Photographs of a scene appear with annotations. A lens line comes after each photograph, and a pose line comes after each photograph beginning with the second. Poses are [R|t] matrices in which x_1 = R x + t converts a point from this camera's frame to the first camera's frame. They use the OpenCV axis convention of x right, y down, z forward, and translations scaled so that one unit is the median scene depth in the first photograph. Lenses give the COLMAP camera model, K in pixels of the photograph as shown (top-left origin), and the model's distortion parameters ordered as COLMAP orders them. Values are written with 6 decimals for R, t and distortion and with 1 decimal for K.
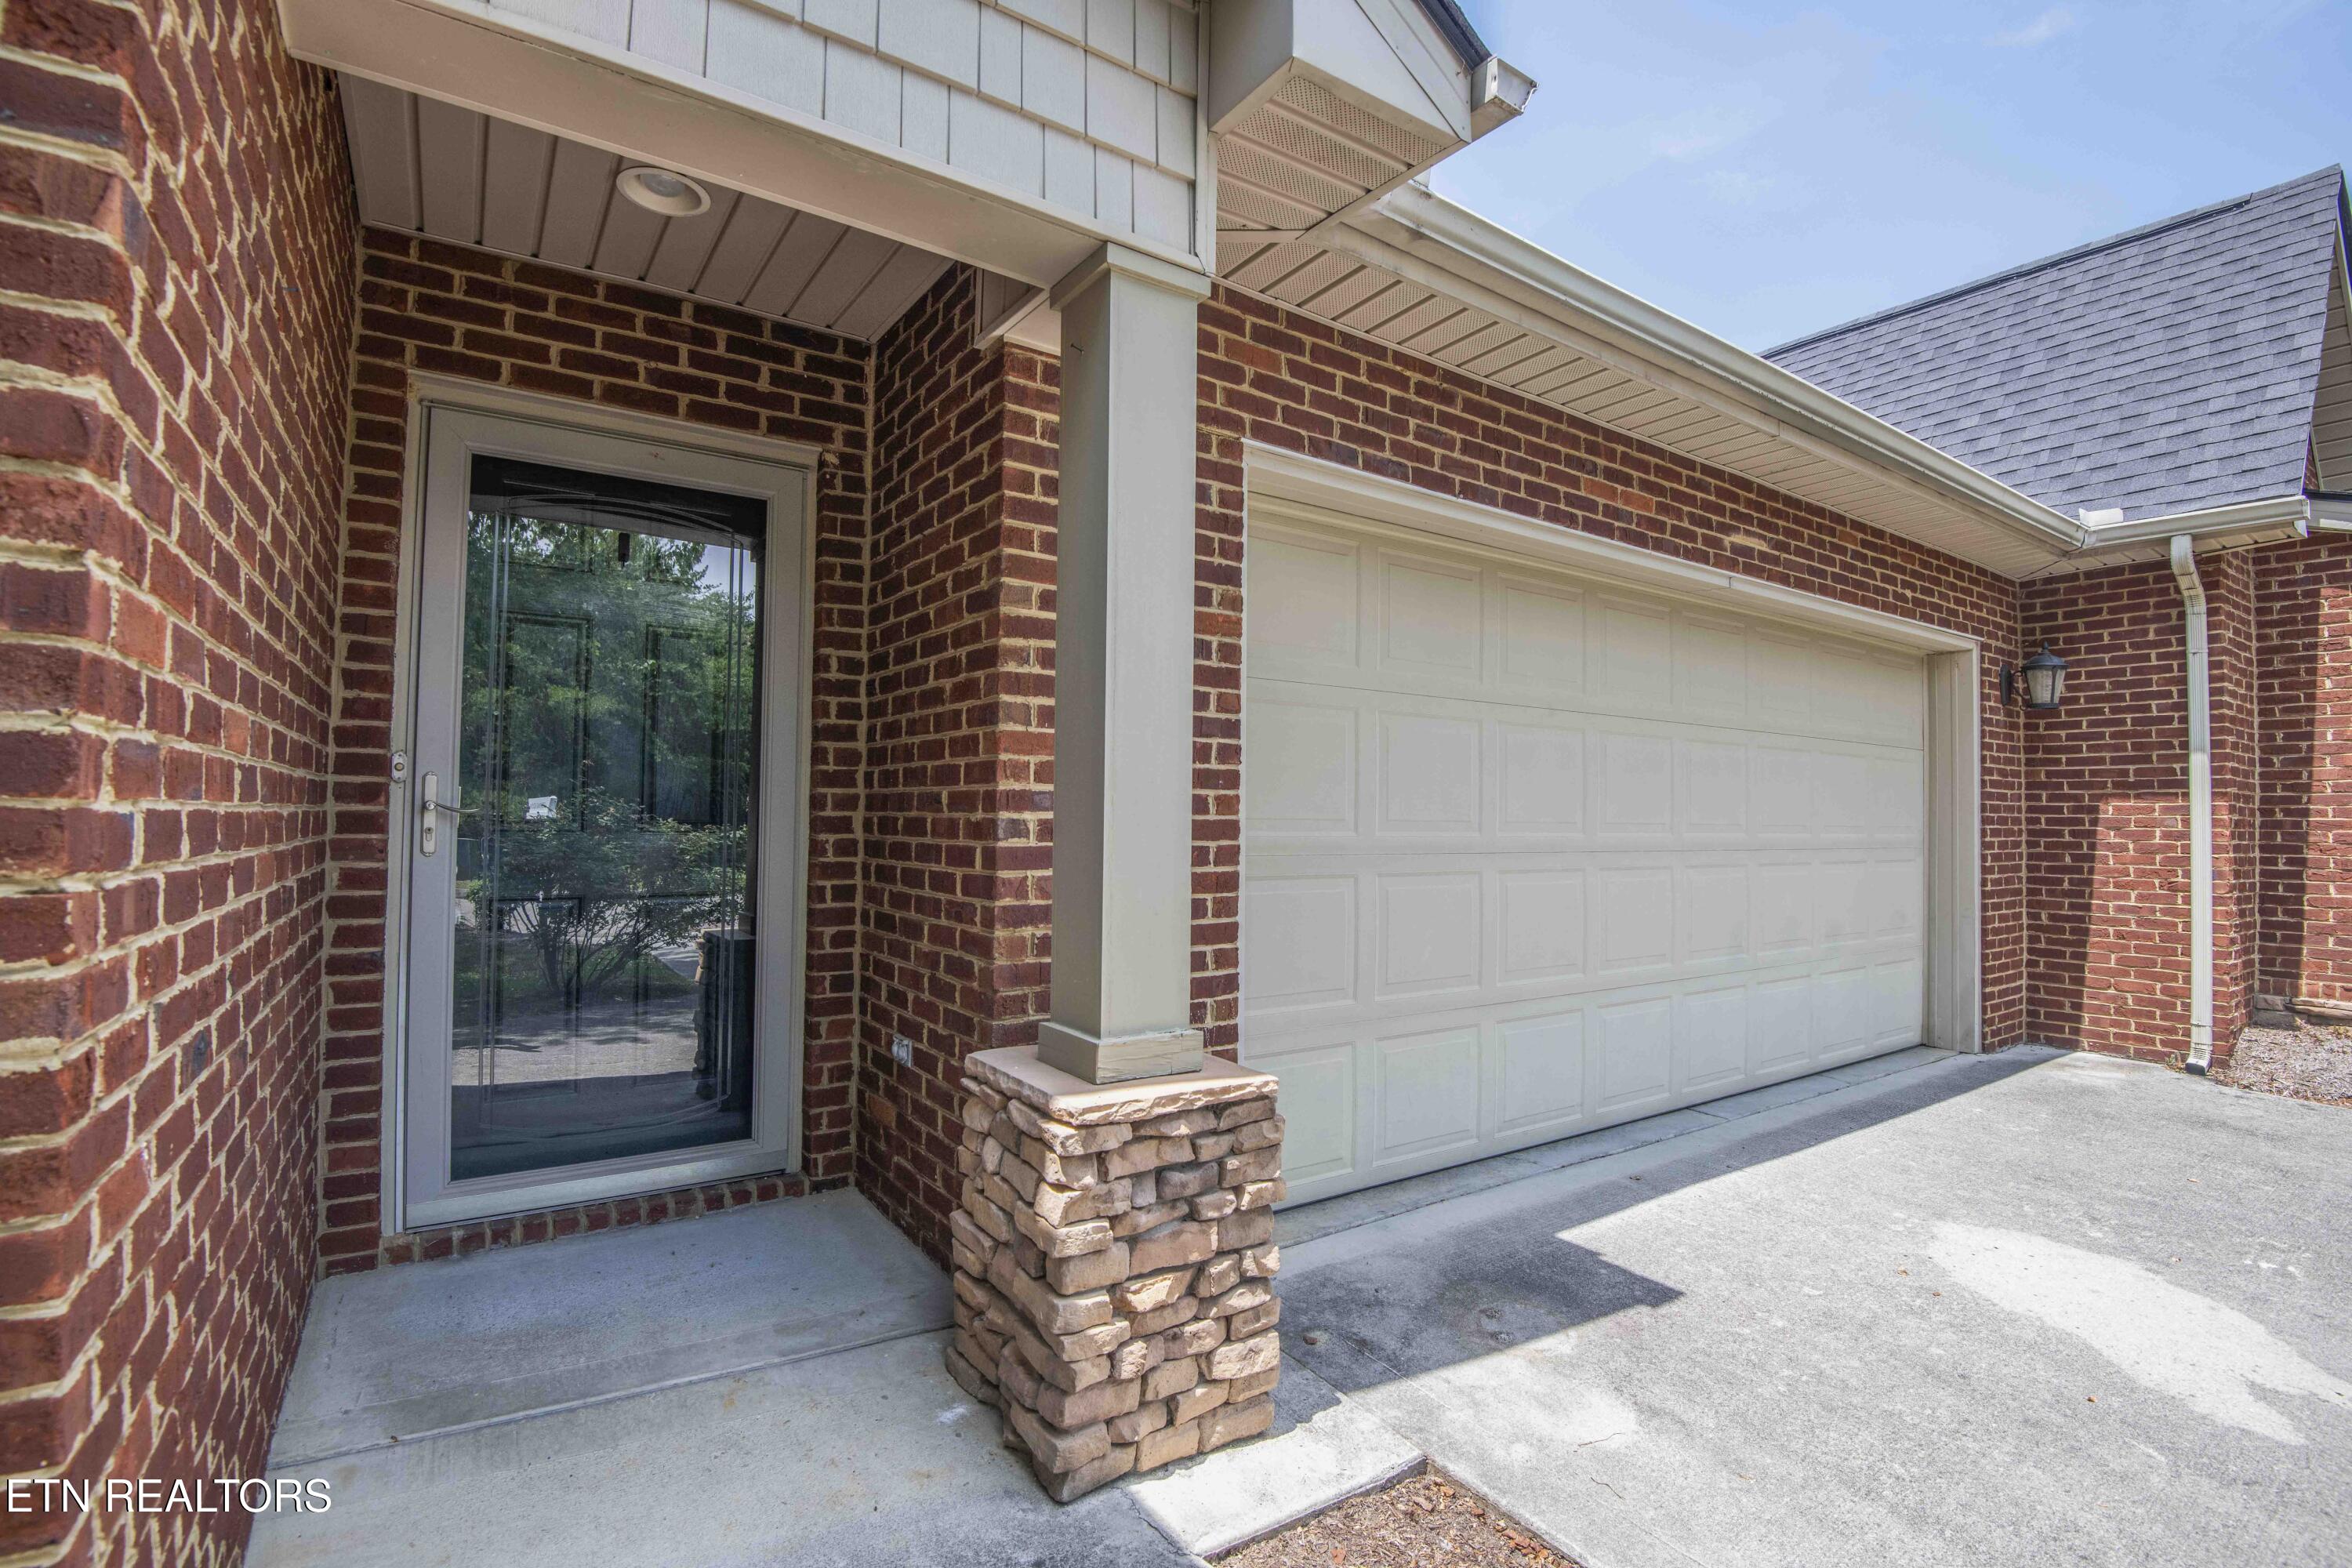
lens RADIAL K [[1093.3, 0, 1190.8], [0, 1093.3, 791.9], [0, 0, 1]] dist [-0.006601, -0.023458]
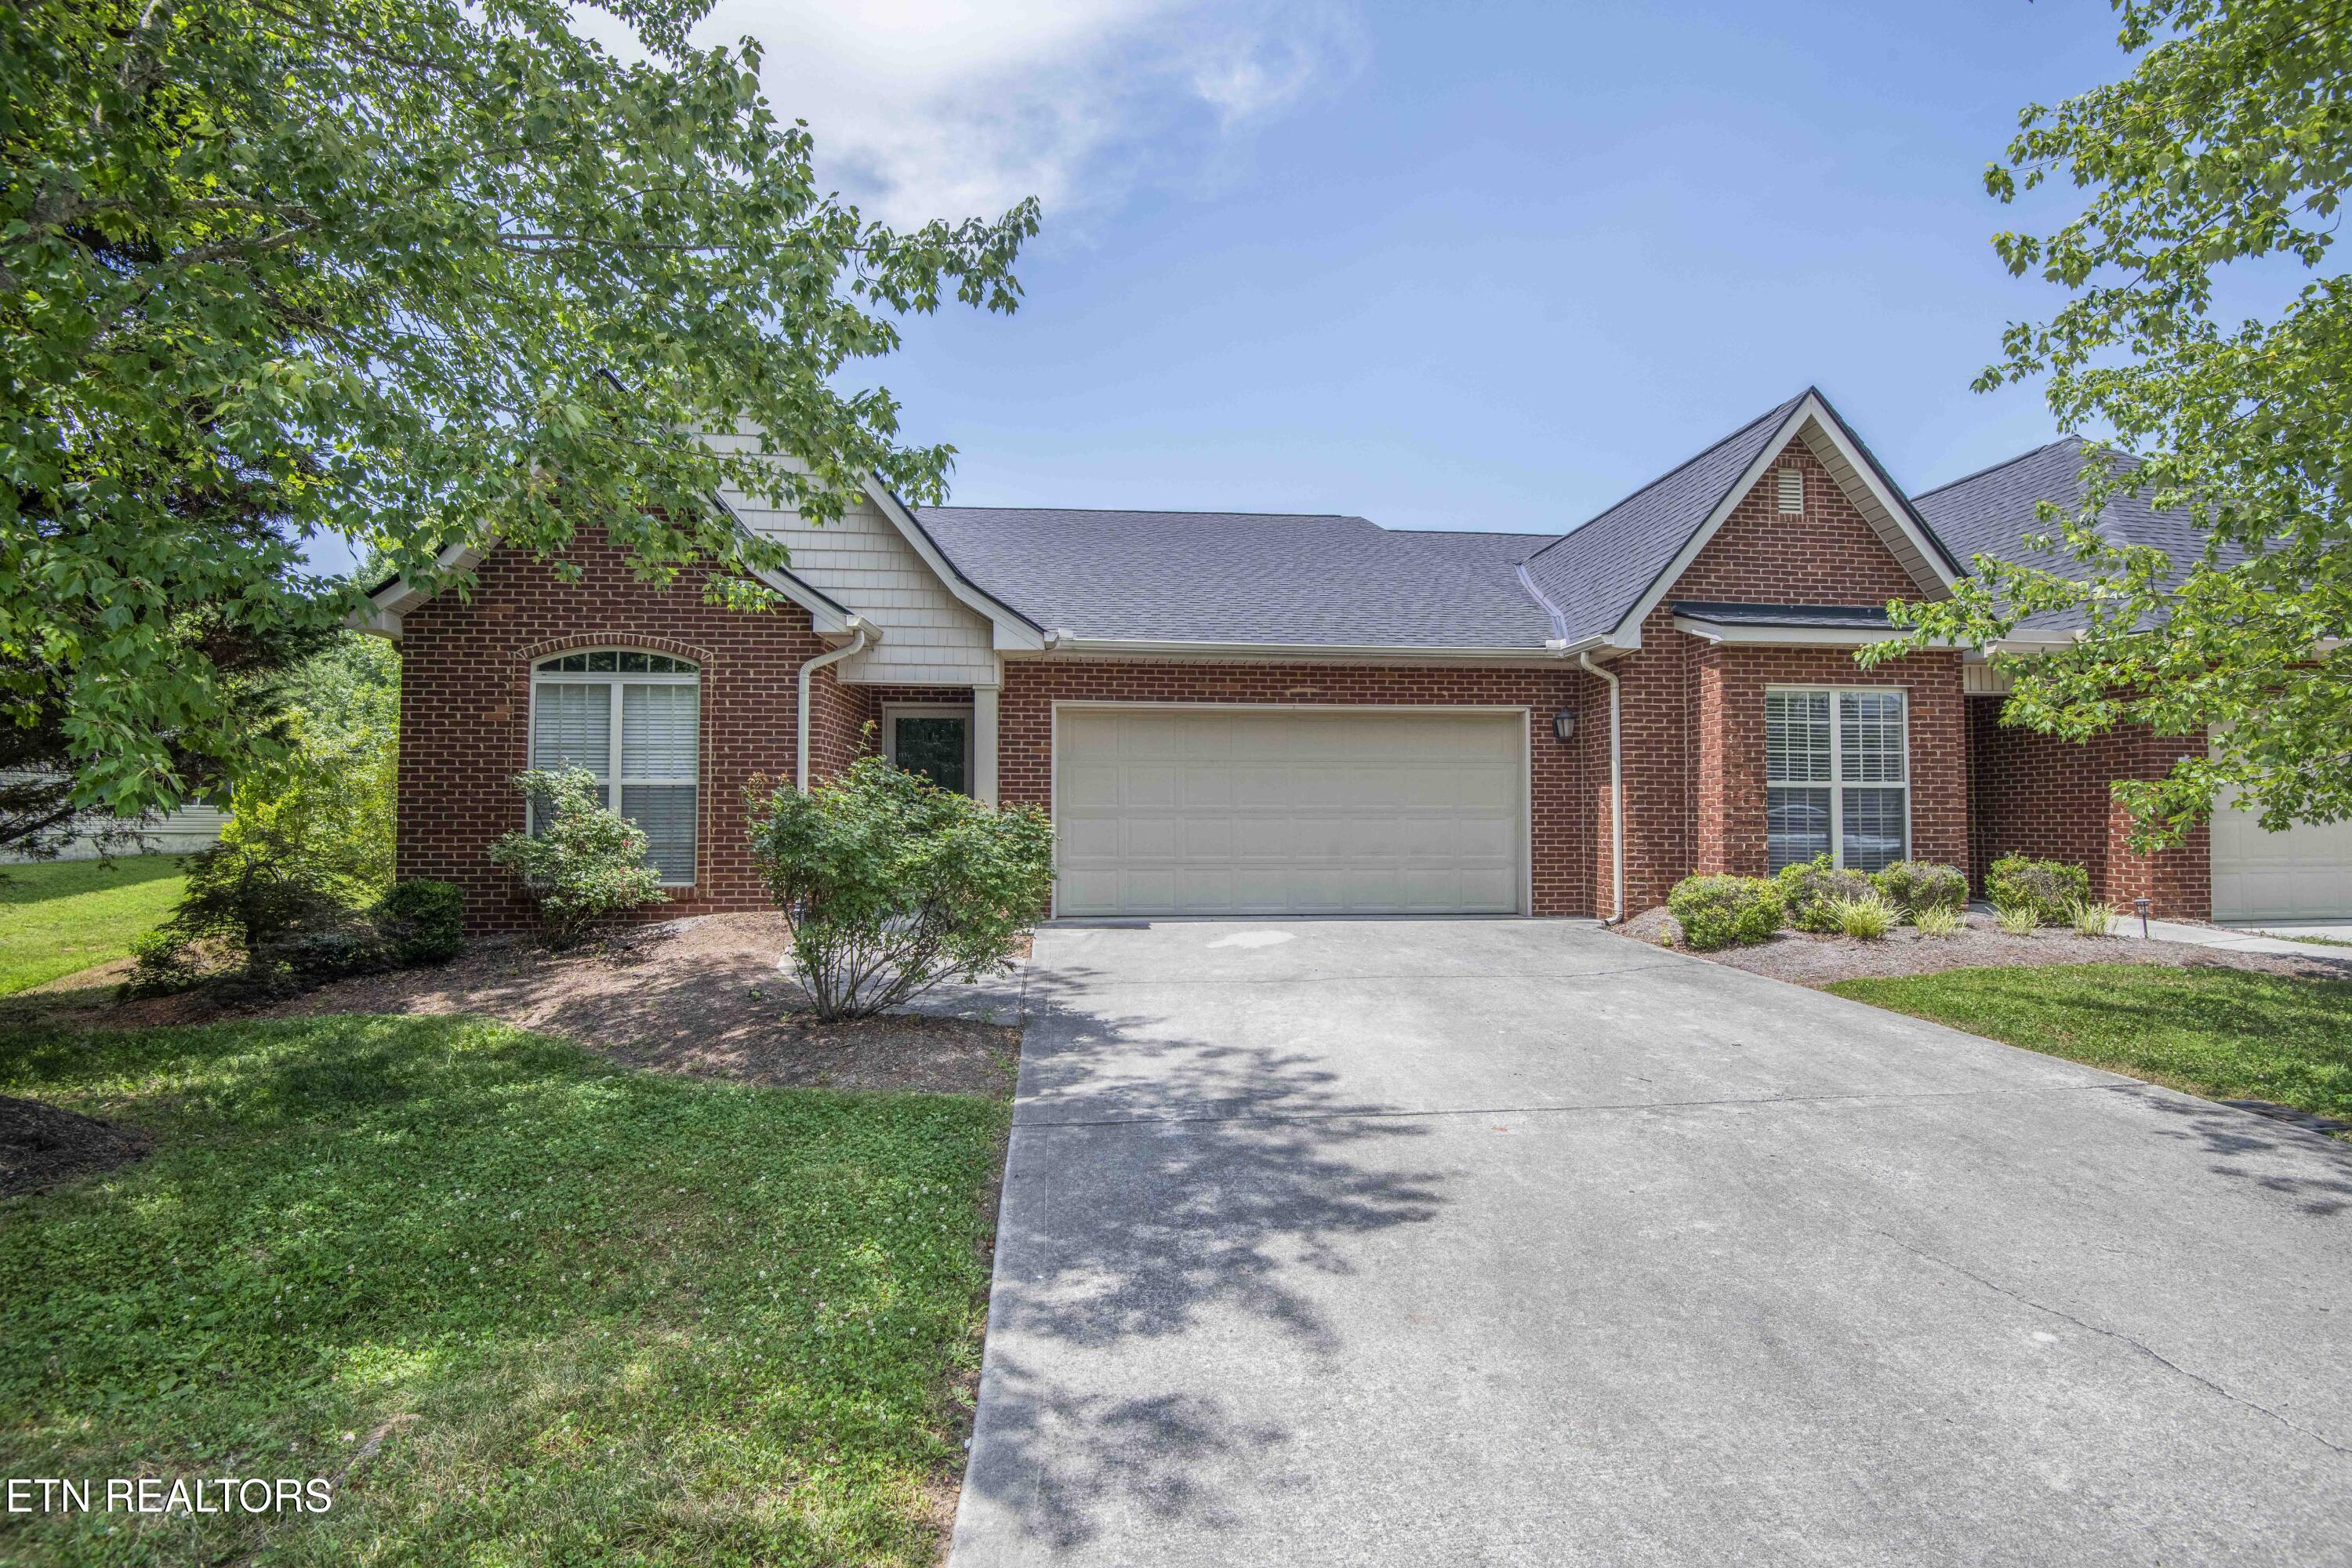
lens RADIAL K [[1096.1, 0, 1194.0], [0, 1096.1, 788.2], [0, 0, 1]] dist [-0.019145, -0.015390]
pose [[0.868312, -0.026904, -0.495289, 1.249926], [0.022873, 0.999638, -0.014200, 0.024057], [0.495492, 0.001001, 0.868612, -1.084784]]
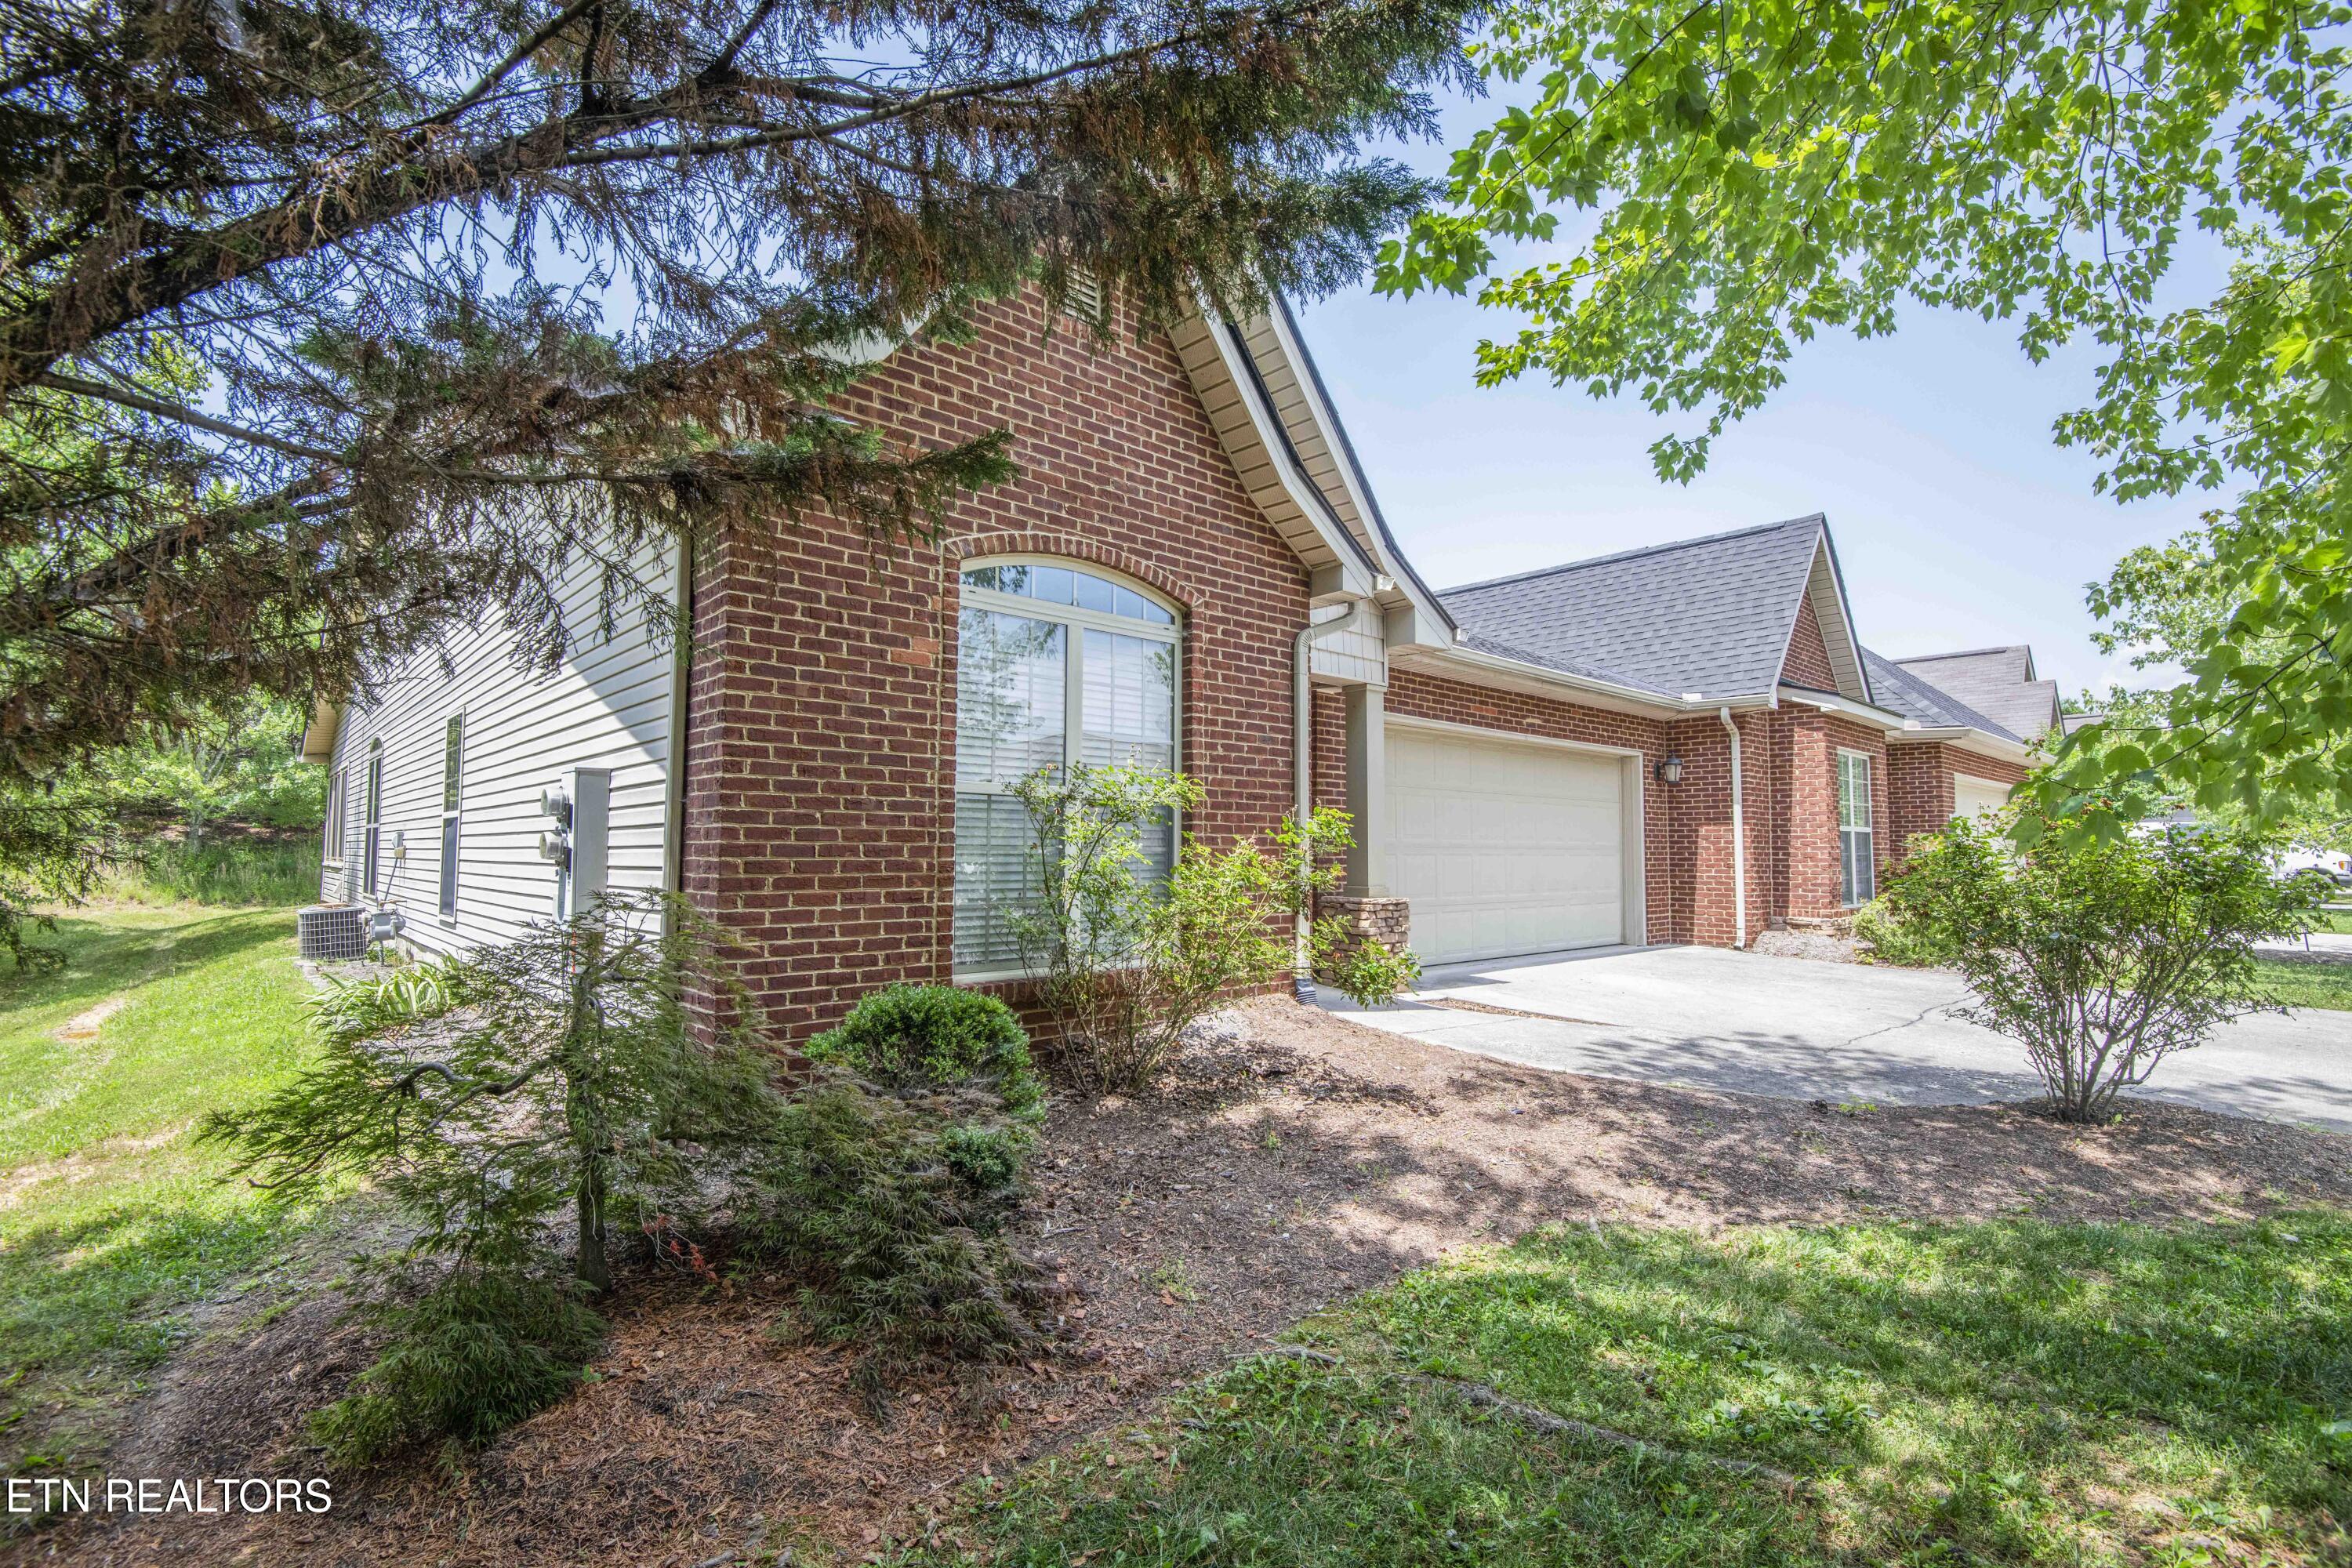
lens RADIAL K [[1082.3, 0, 1182.6], [0, 1082.3, 784.9], [0, 0, 1]] dist [-0.012573, -0.022295]
pose [[0.991865, 0.000249, 0.127298, -0.464185], [0.004241, 0.999378, -0.034999, -0.003592], [-0.127227, 0.035254, 0.991247, -1.043954]]
